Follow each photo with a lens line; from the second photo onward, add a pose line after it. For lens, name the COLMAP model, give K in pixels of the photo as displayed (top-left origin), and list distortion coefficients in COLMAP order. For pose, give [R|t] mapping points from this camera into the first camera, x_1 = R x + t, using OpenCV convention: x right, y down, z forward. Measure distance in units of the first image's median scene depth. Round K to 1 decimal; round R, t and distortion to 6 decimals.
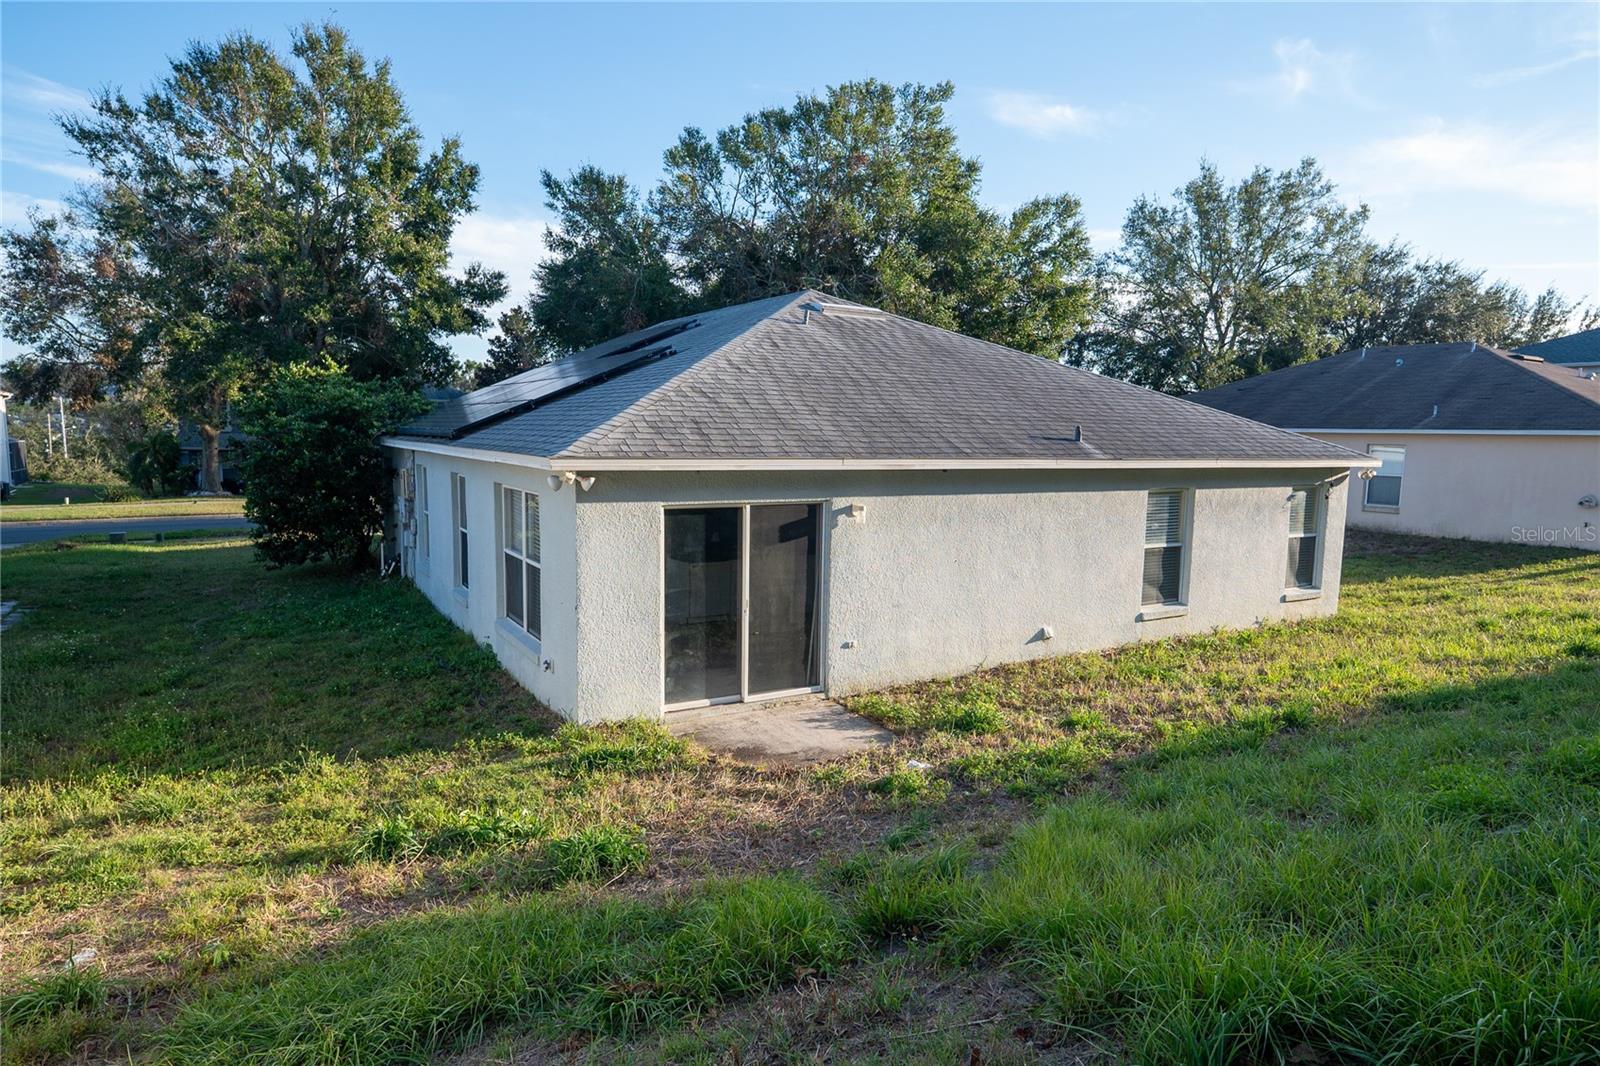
lens RADIAL K [[931.0, 0, 775.2], [0, 931.0, 590.6], [0, 0, 1]] dist [-0.007999, 0.016659]
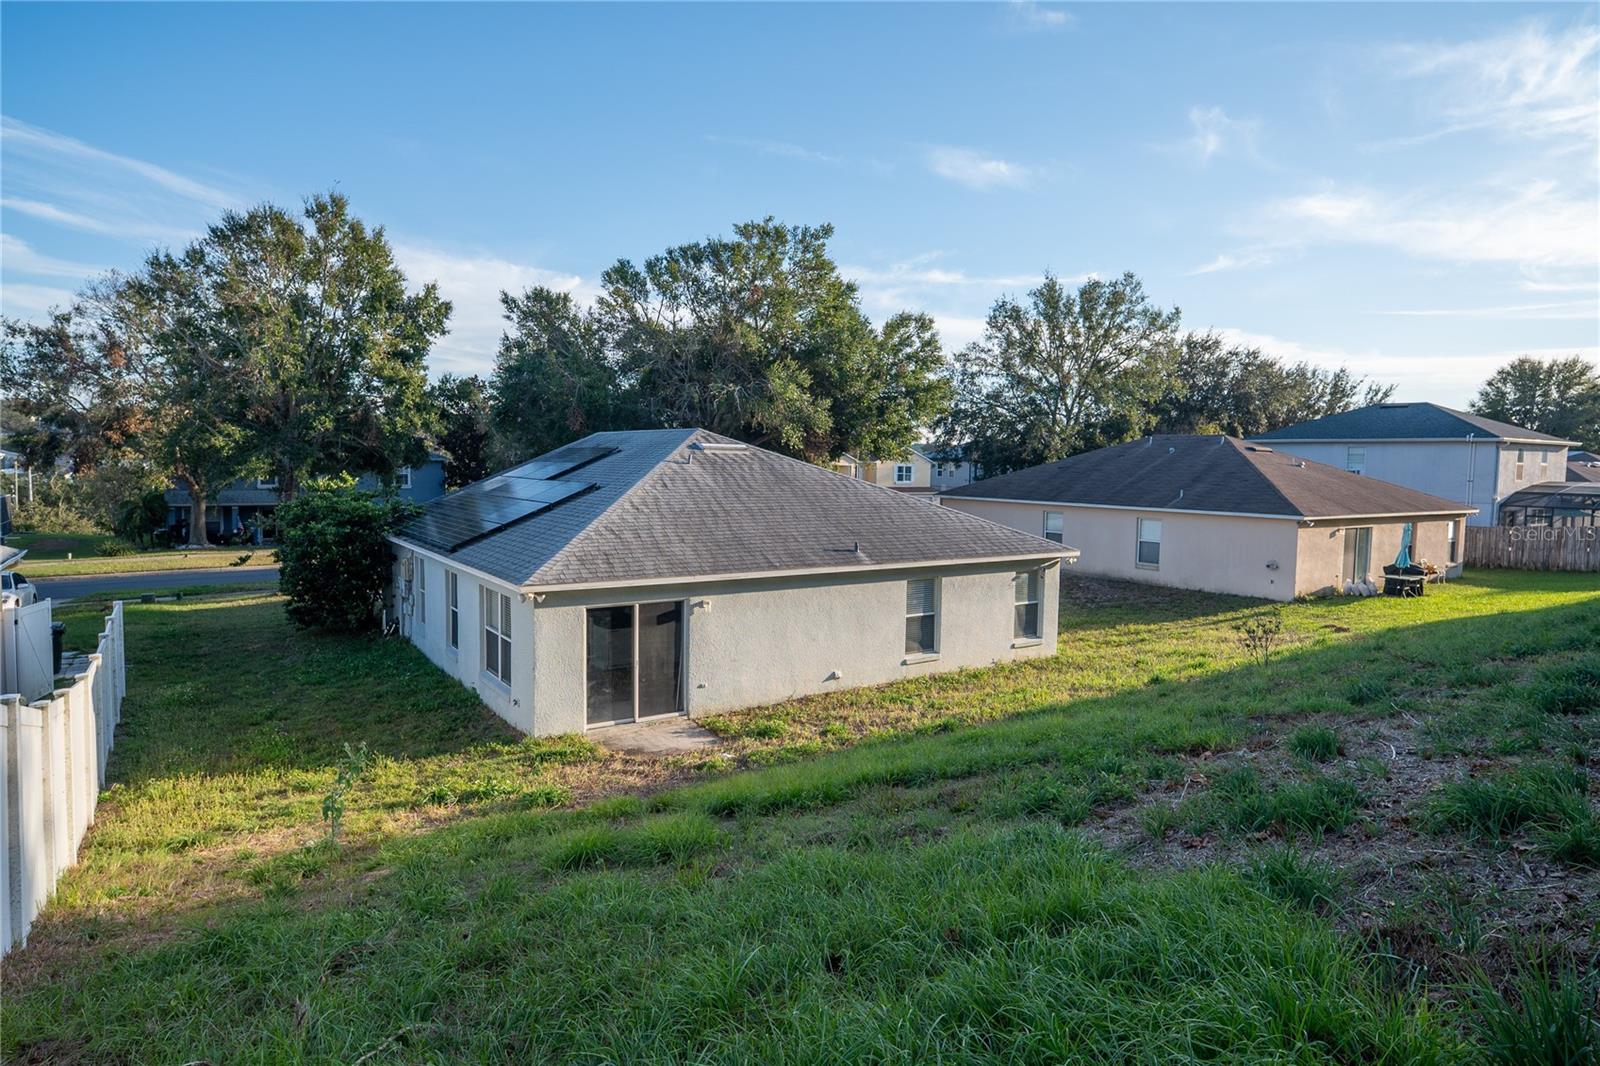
lens RADIAL K [[931.0, 0, 790.9], [0, 931.0, 551.8], [0, 0, 1]] dist [-0.007999, 0.016659]
pose [[0.997481, -0.006236, 0.070664, 0.087969], [0.010681, 0.997975, -0.062707, -0.052811], [-0.070129, 0.063303, 0.995527, -0.475638]]
